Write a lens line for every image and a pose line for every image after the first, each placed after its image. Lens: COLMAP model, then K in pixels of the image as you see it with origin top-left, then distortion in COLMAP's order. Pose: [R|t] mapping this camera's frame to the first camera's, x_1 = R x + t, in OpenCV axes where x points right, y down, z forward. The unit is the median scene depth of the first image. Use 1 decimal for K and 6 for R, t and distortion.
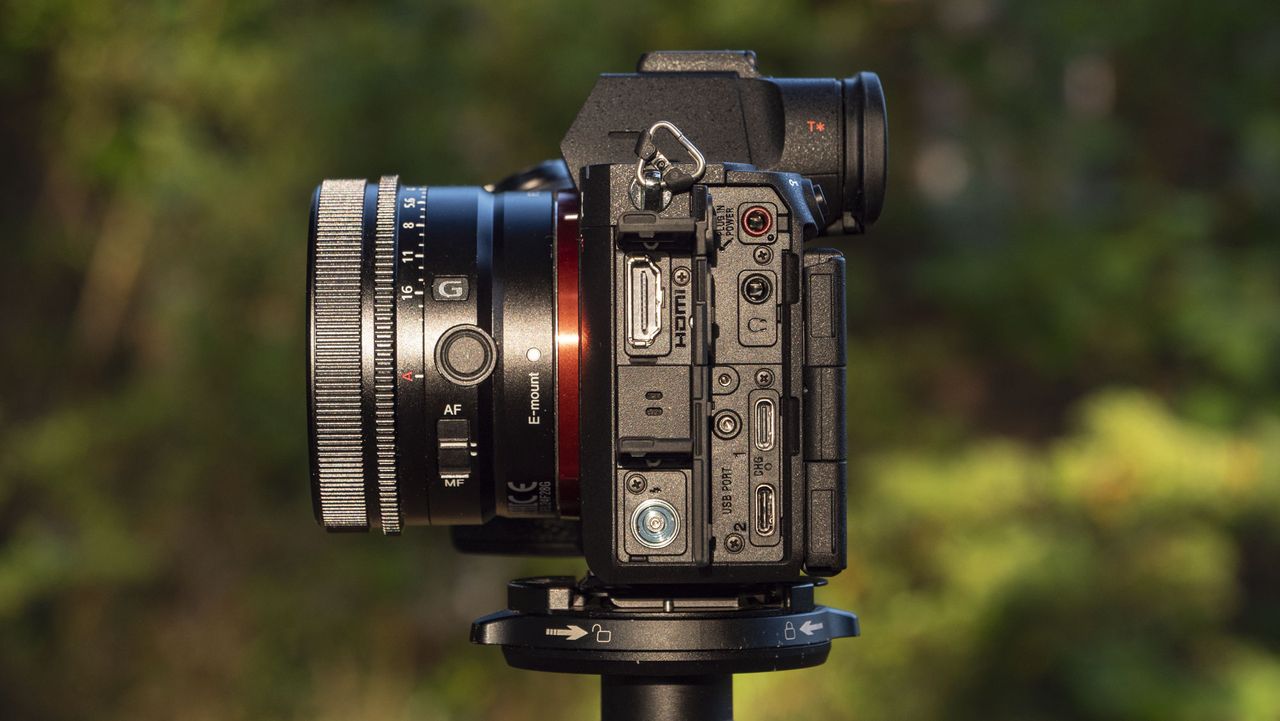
lens RADIAL K [[4740.8, 0, 640.0], [0, 4740.8, 360.5], [0, 0, 1]] dist [0.030229, -1.783883]
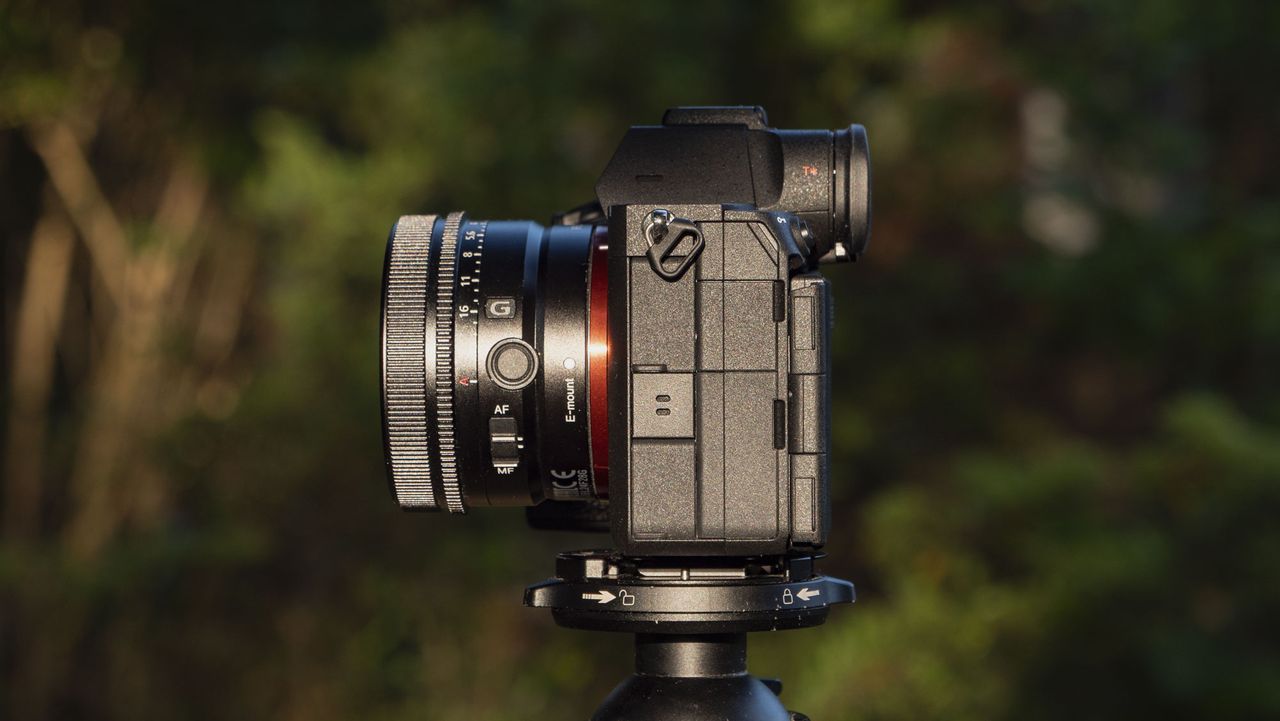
lens RADIAL K [[4740.8, 0, 640.0], [0, 4740.8, 360.5], [0, 0, 1]] dist [0.030229, -1.783883]
pose [[0.996687, 0.001421, -0.081316, 0.091591], [-0.001051, 0.999989, 0.004596, -0.007433], [0.081322, -0.004495, 0.996678, -0.184781]]
